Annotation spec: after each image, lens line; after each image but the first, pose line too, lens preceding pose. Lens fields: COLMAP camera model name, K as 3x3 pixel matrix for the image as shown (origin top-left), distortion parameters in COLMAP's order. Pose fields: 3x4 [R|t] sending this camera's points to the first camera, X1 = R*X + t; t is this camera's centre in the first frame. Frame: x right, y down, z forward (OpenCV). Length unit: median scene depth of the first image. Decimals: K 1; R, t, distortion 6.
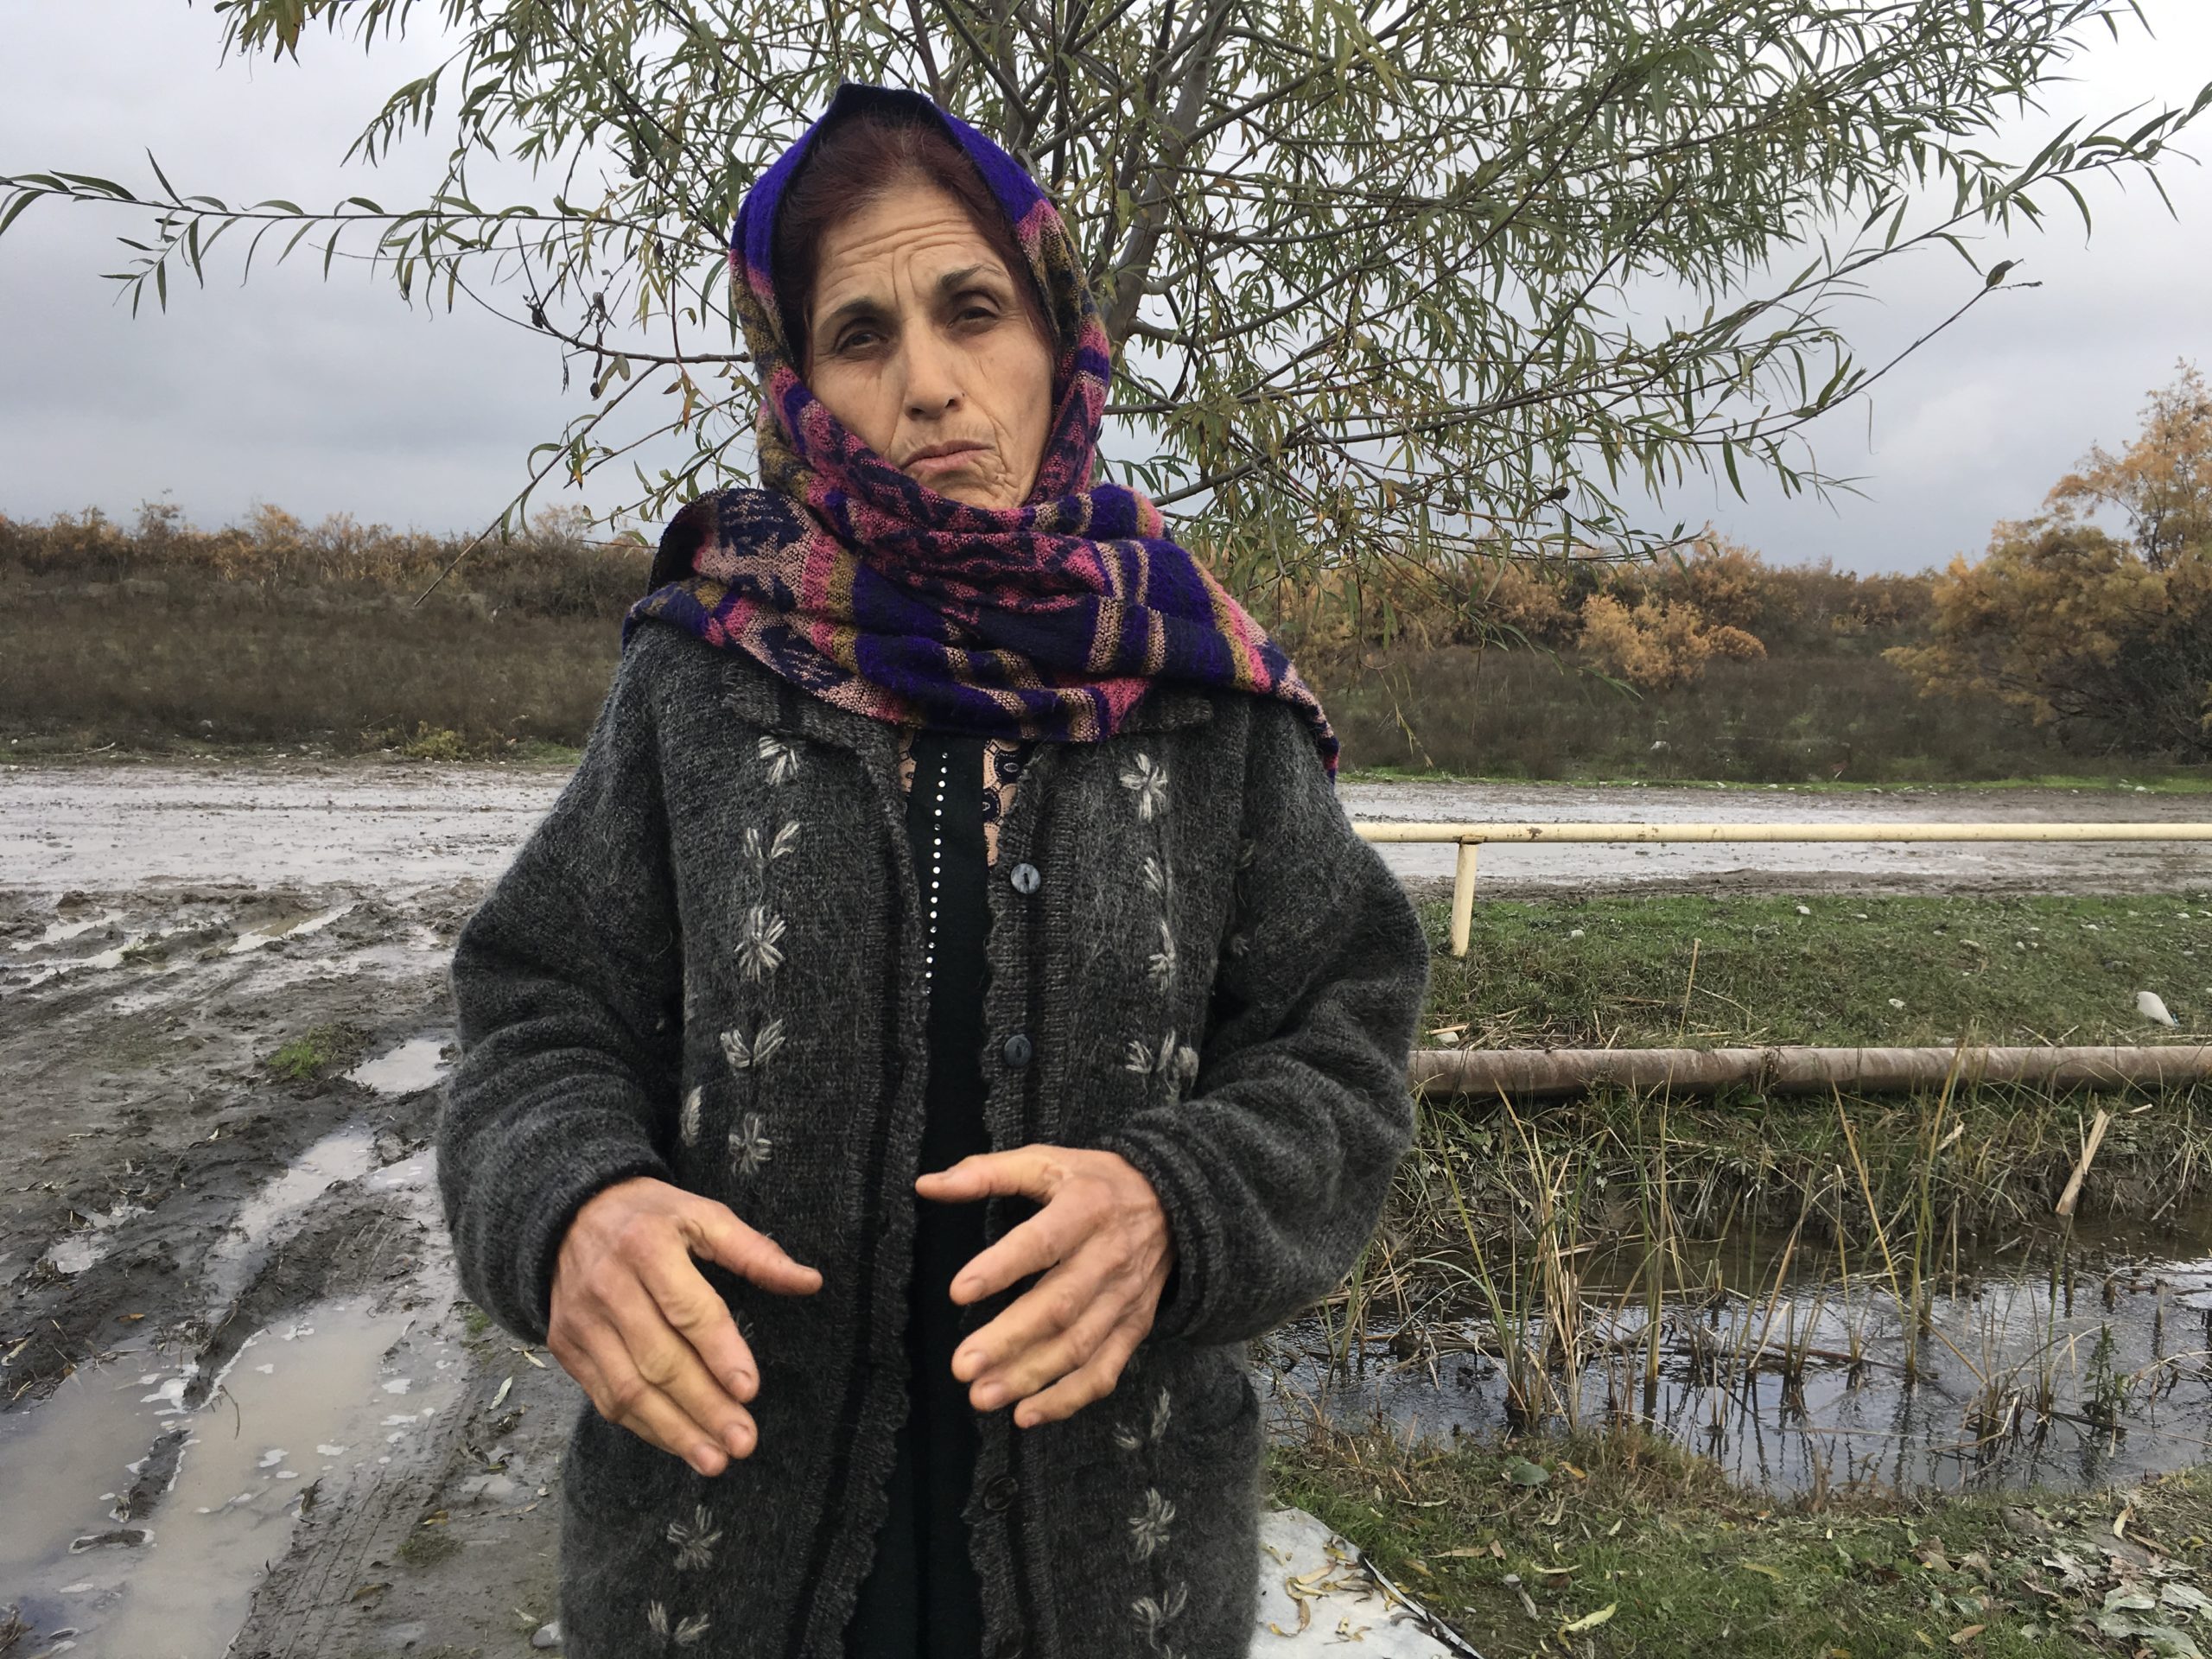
lens RADIAL K [[1895.8, 0, 1104.9], [0, 1895.8, 824.5], [0, 0, 1]] dist [0.090326, -0.140891]
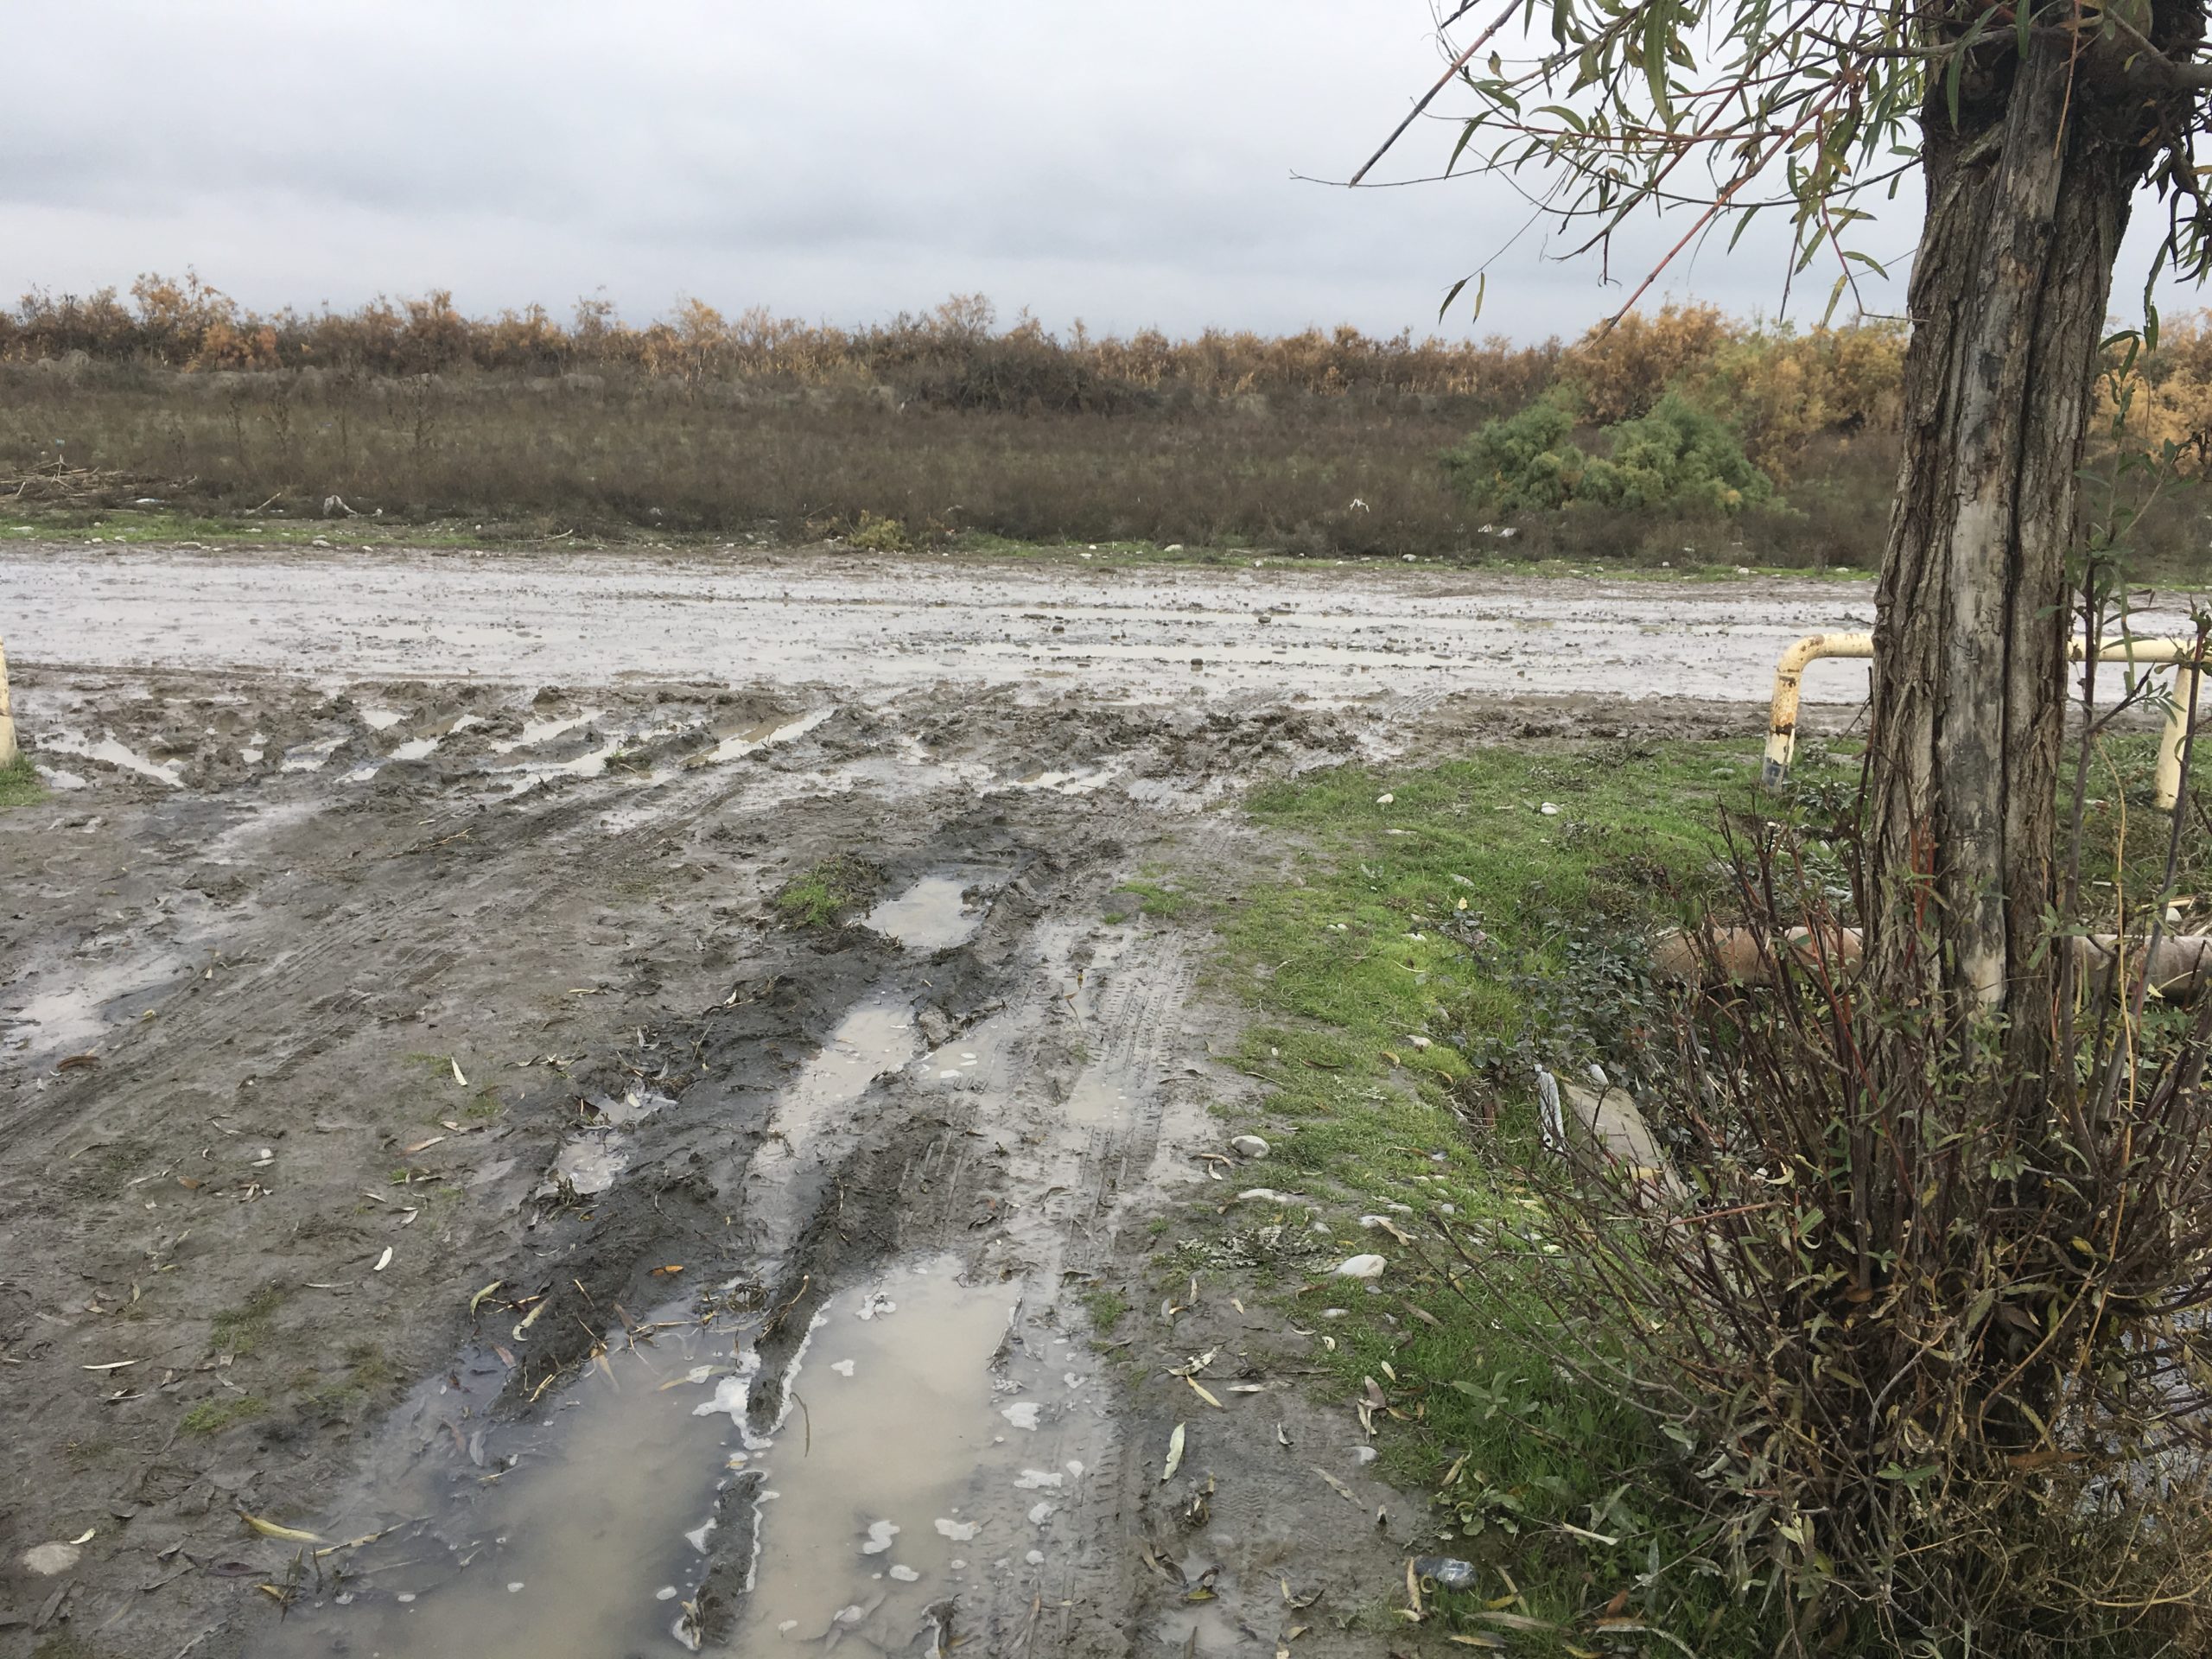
lens RADIAL K [[1895.8, 0, 1104.9], [0, 1895.8, 824.5], [0, 0, 1]] dist [0.090326, -0.140891]
pose [[0.980347, 0.036349, -0.193901, -0.095840], [-0.015696, 0.994135, 0.107002, -0.002181], [0.196653, -0.101856, 0.975168, 0.152844]]
